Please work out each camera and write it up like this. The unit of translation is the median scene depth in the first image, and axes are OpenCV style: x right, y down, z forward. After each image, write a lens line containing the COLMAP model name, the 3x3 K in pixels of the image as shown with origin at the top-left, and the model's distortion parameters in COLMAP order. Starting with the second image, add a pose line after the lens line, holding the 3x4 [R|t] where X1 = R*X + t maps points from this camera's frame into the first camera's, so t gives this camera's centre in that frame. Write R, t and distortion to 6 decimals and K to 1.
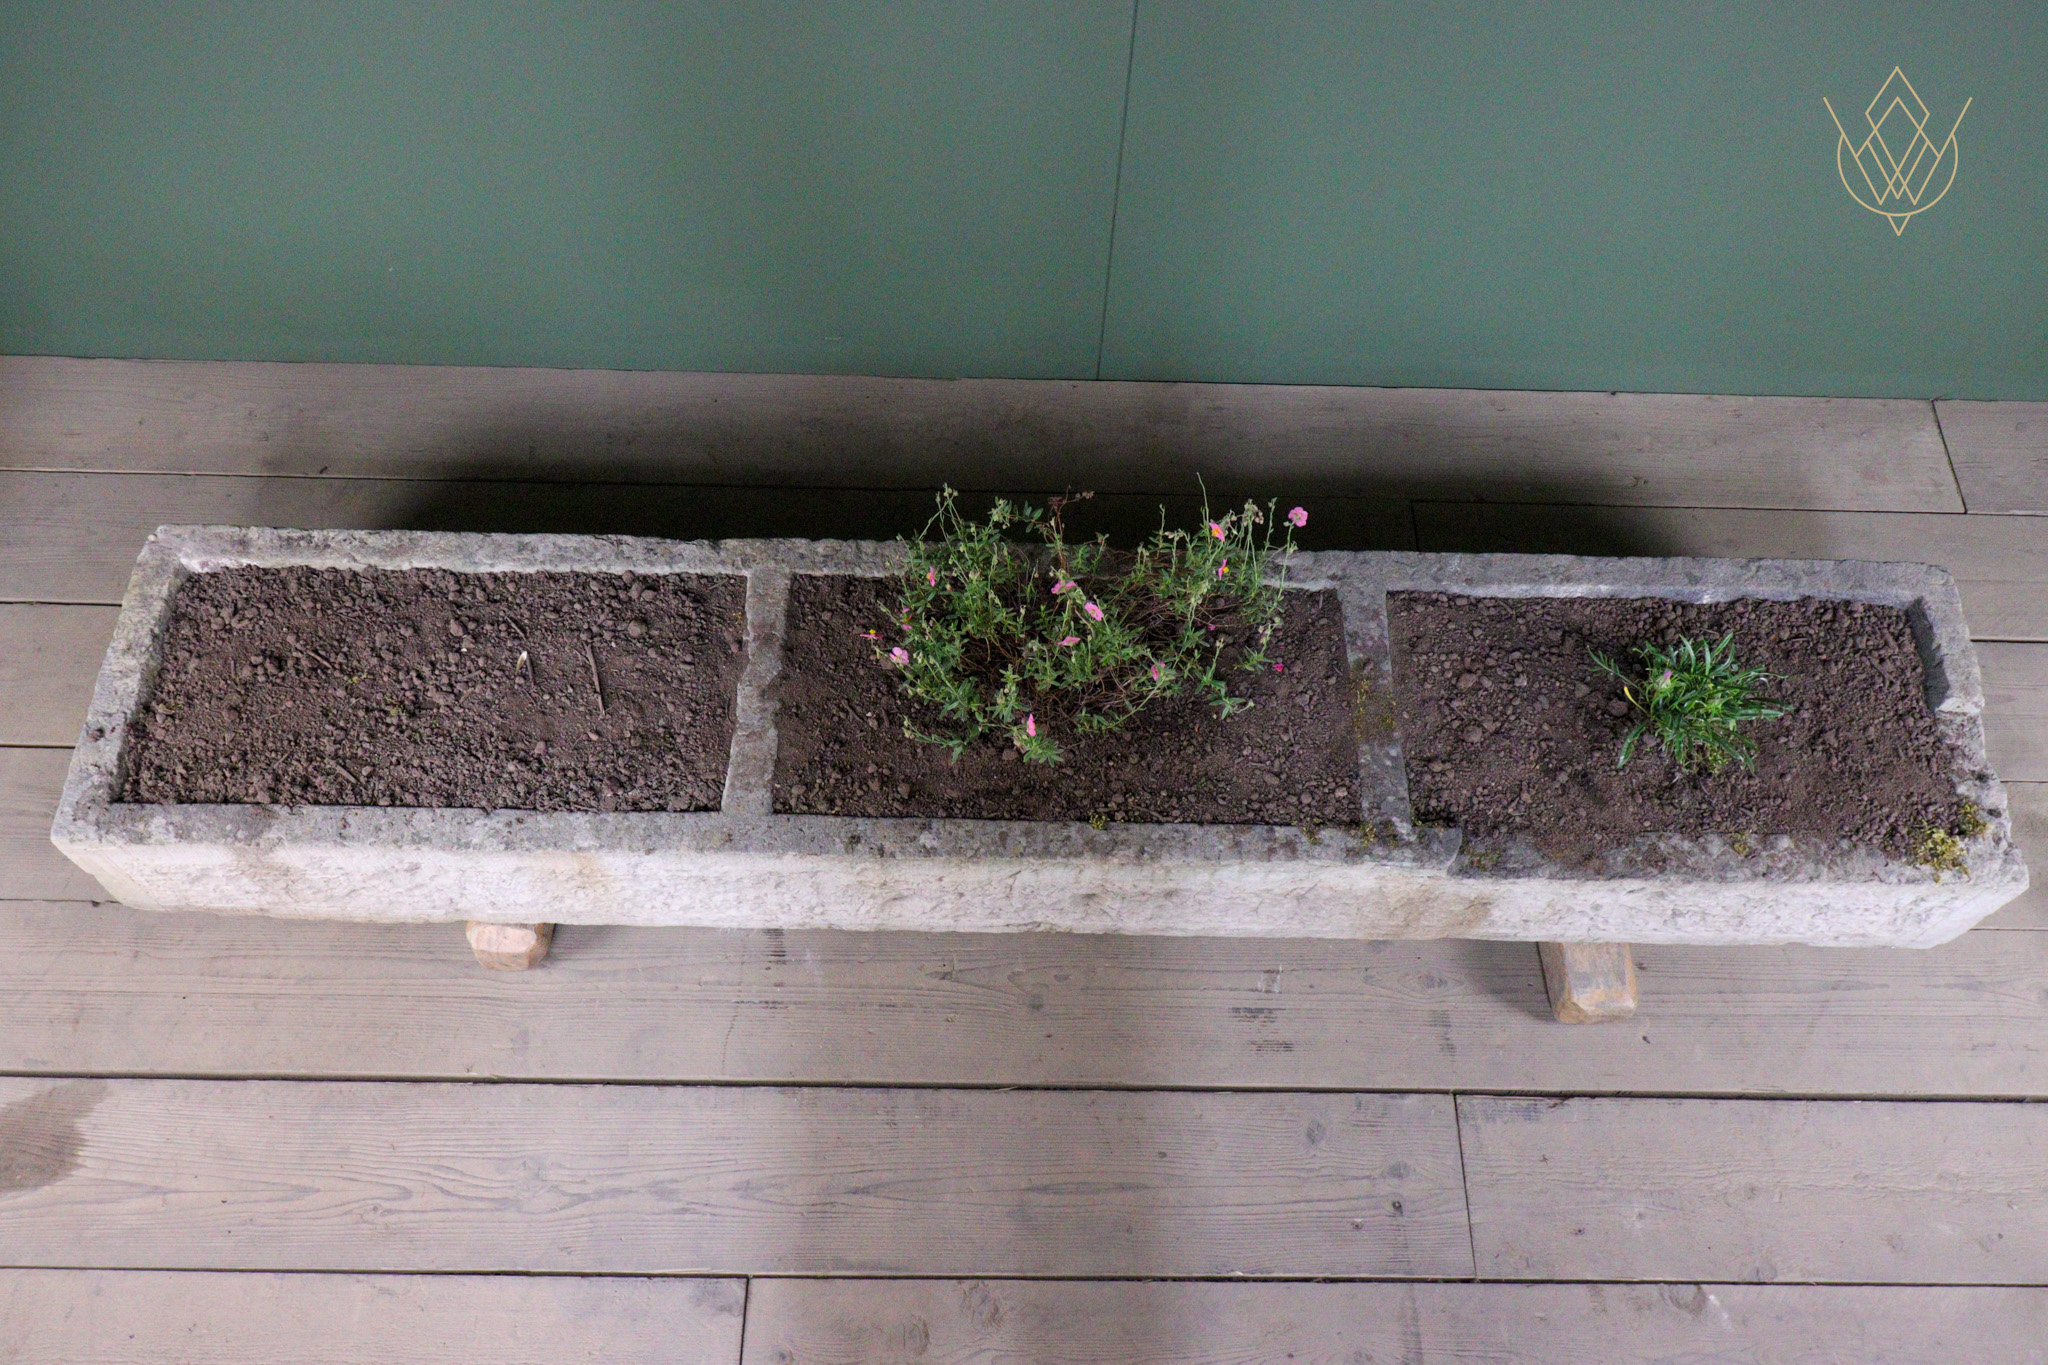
lens RADIAL K [[1685.9, 0, 1024.5], [0, 1685.9, 676.2], [0, 0, 1]] dist [0.007411, -0.010463]
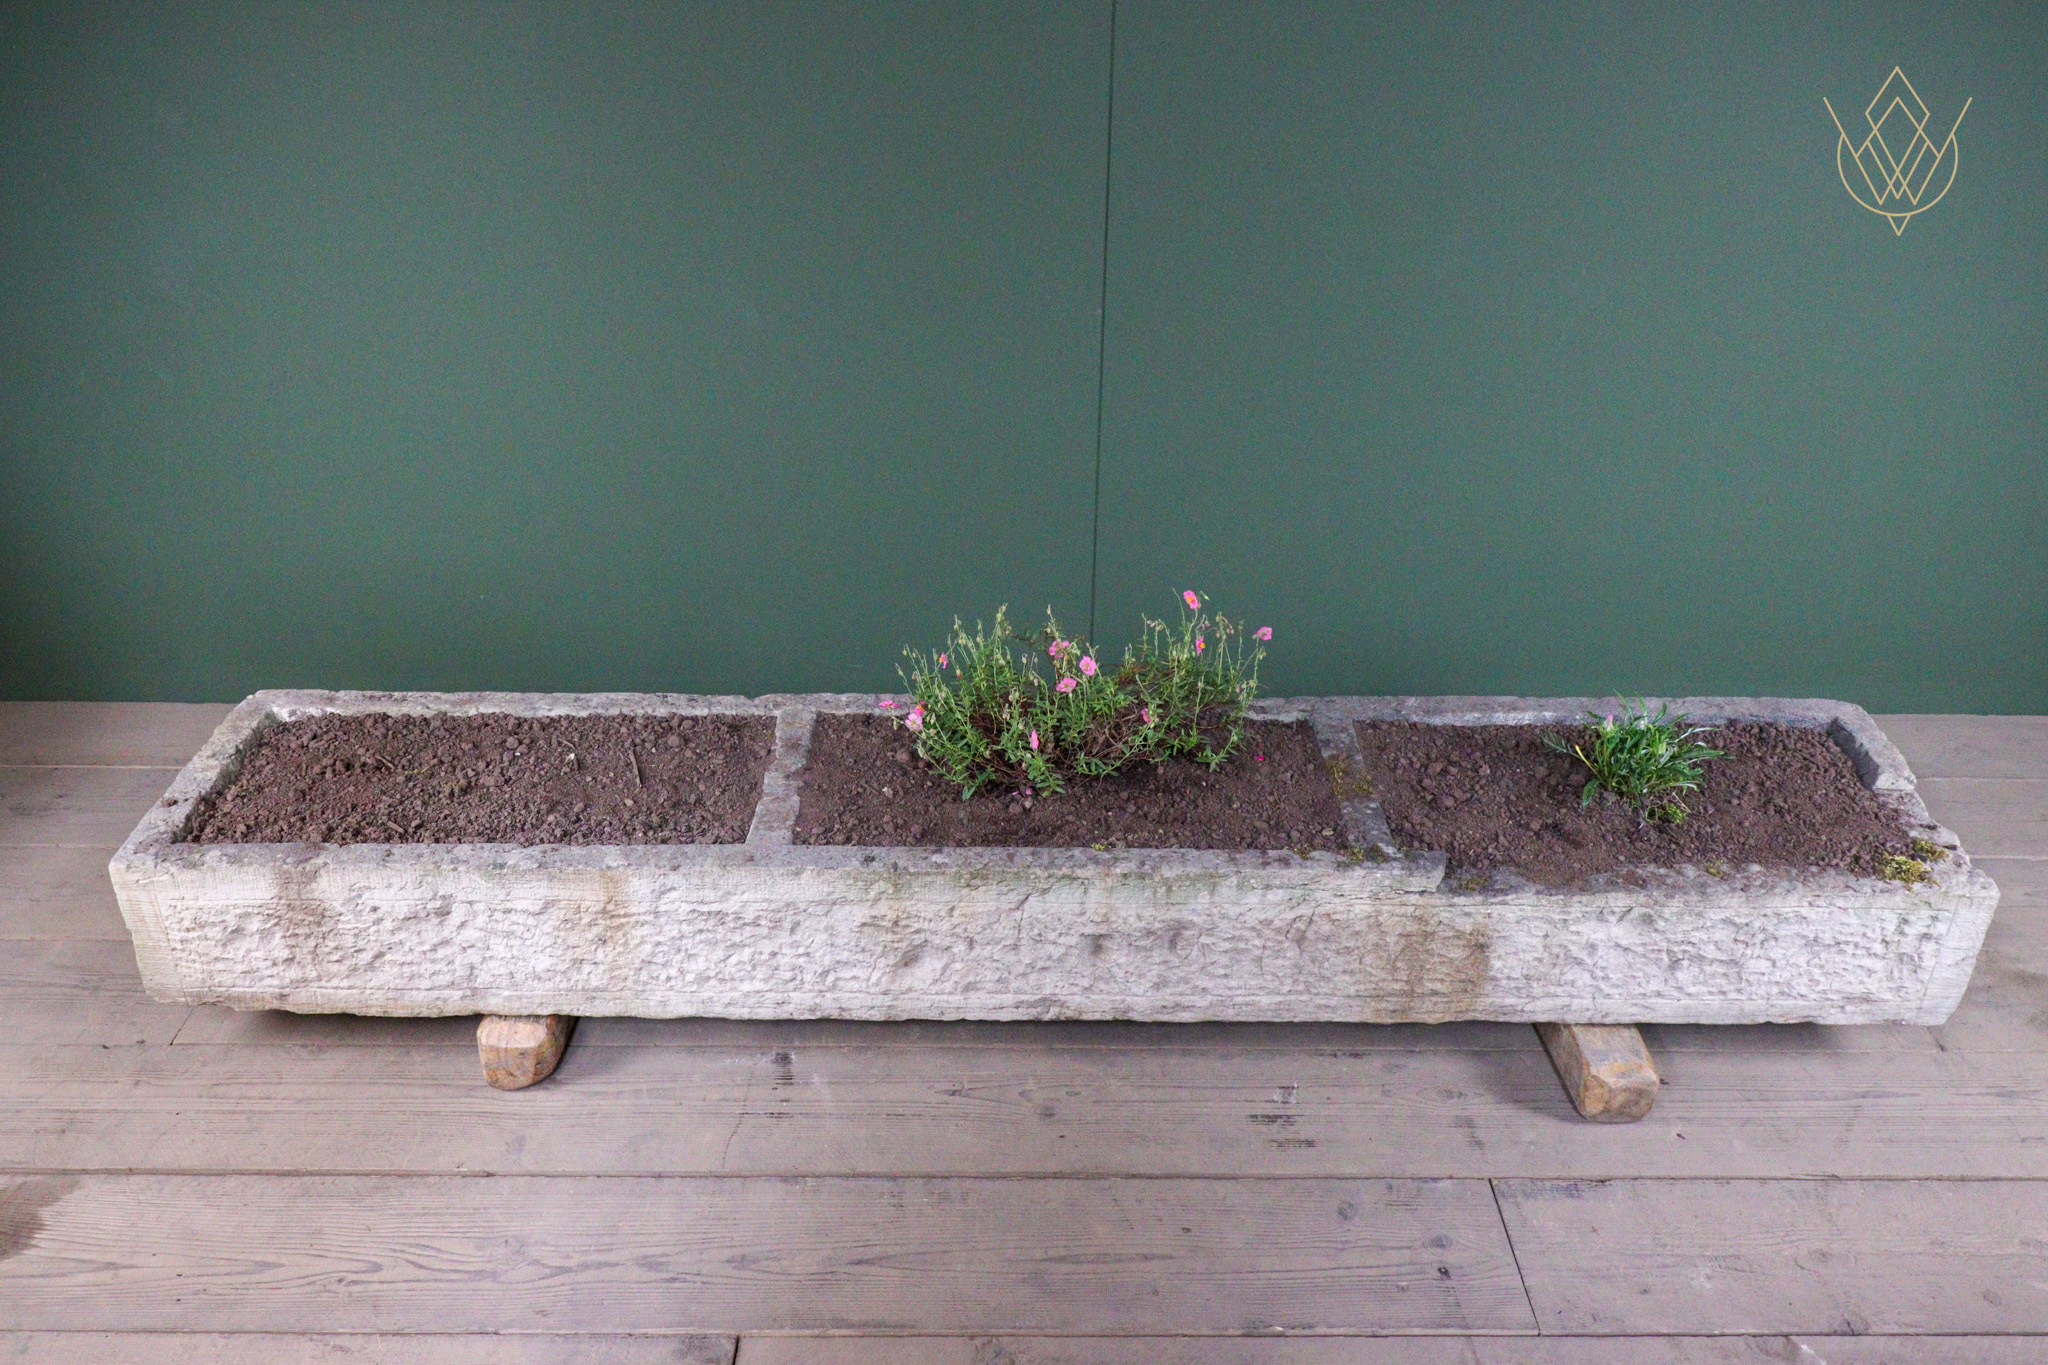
lens RADIAL K [[1685.9, 0, 1023.9], [0, 1685.9, 687.3], [0, 0, 1]] dist [0.007411, -0.010463]
pose [[0.999737, -0.022575, 0.004092, -0.005755], [0.021405, 0.853583, -0.520517, 0.521632], [0.008258, 0.520467, 0.853842, 0.041290]]
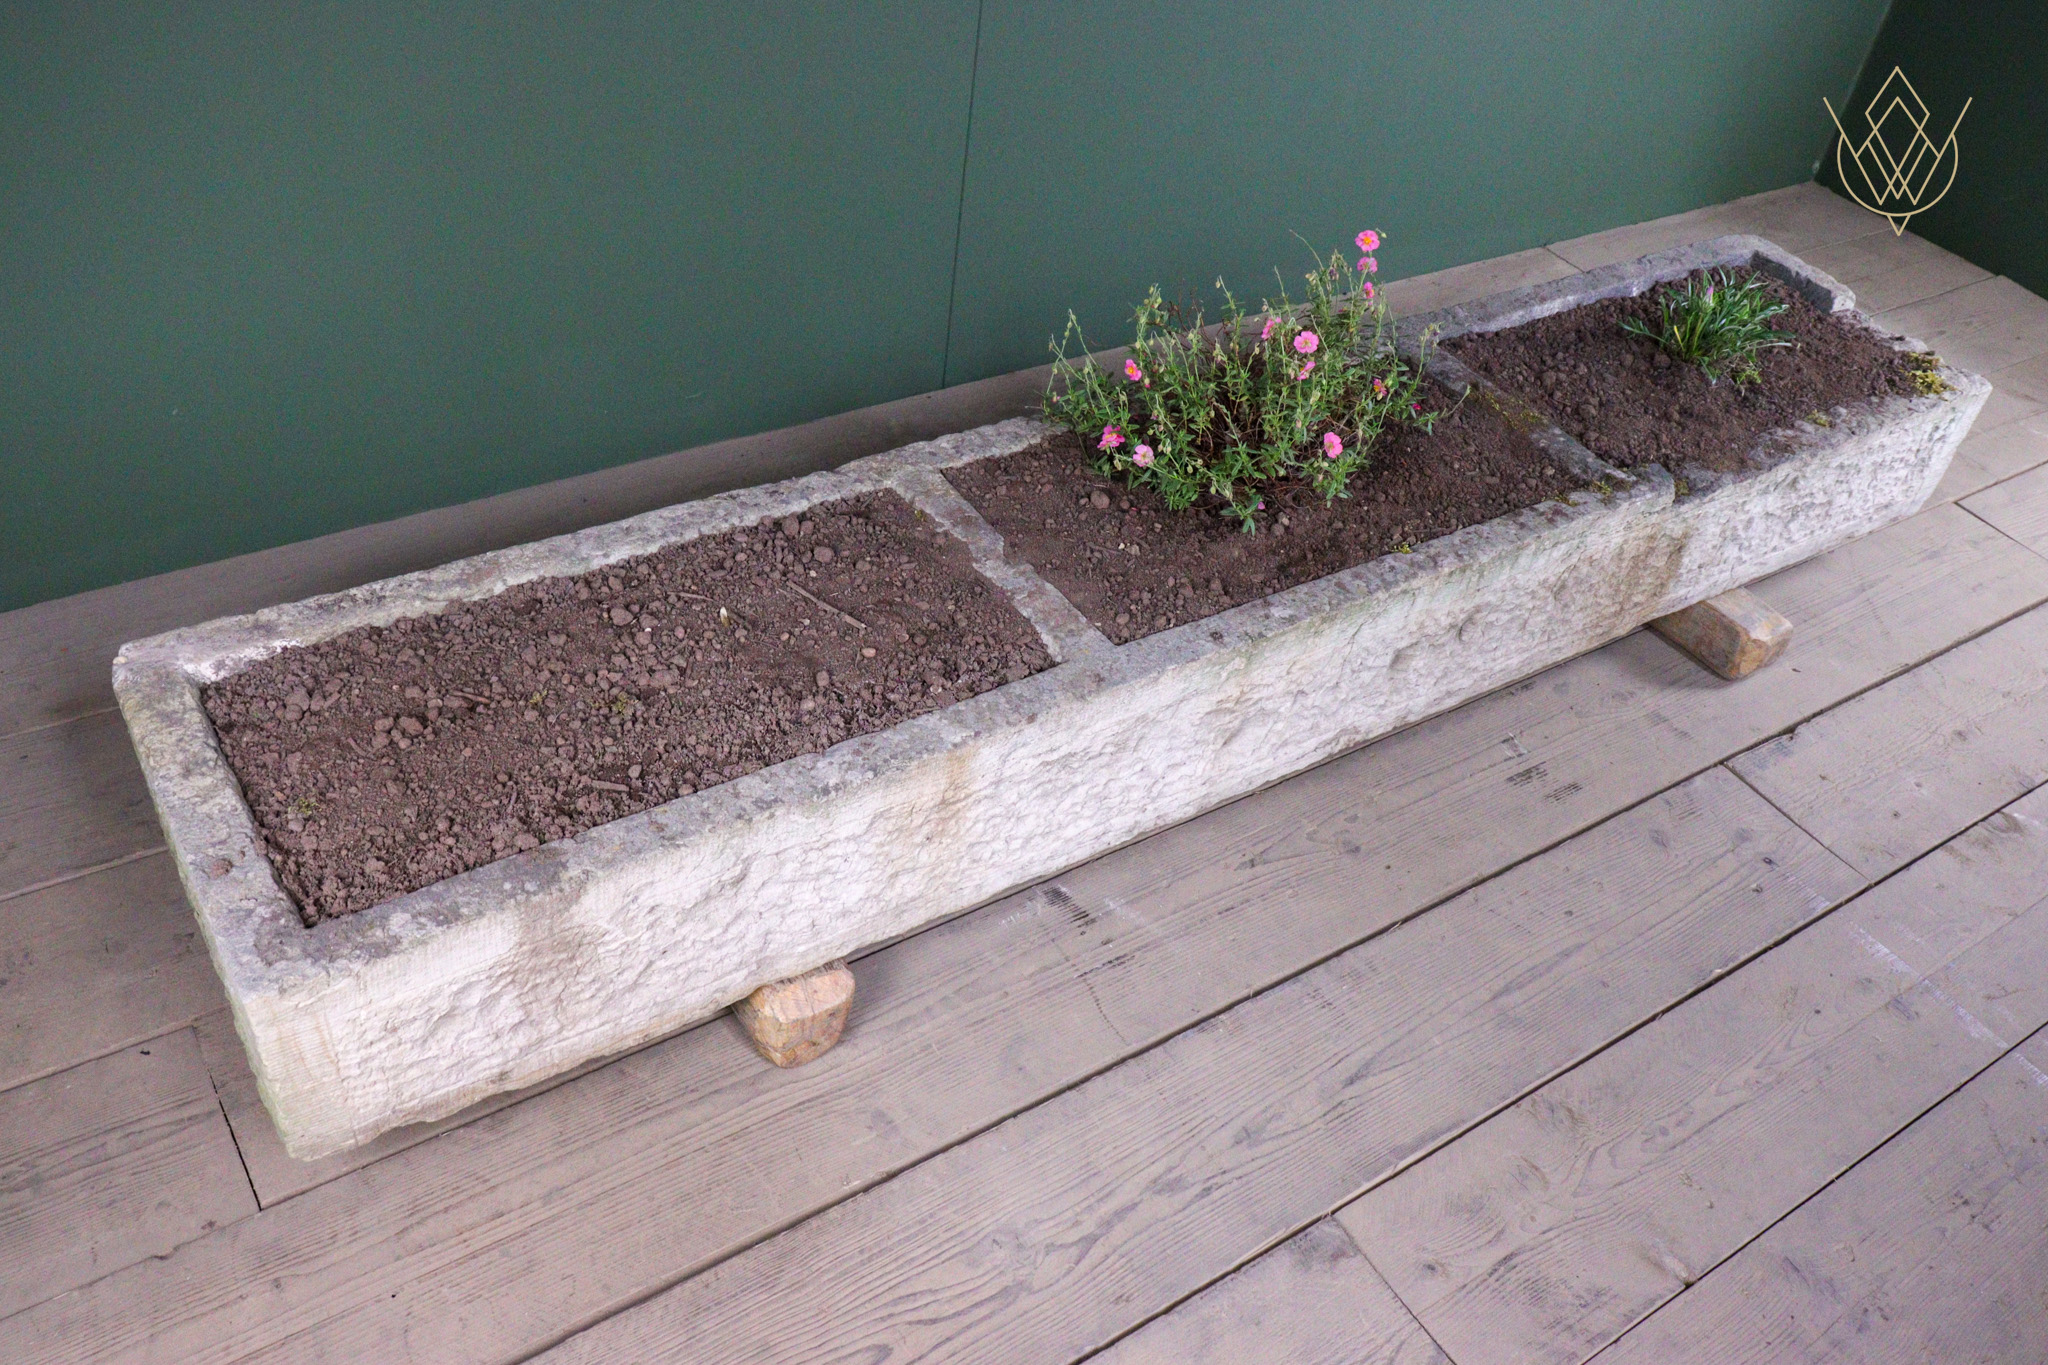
lens RADIAL K [[1685.9, 0, 1022.3], [0, 1685.9, 683.2], [0, 0, 1]] dist [0.007411, -0.010463]
pose [[0.825597, -0.312983, 0.469501, -0.552227], [0.437401, 0.880638, -0.182092, 0.215812], [-0.356469, 0.355695, 0.863951, 0.288574]]
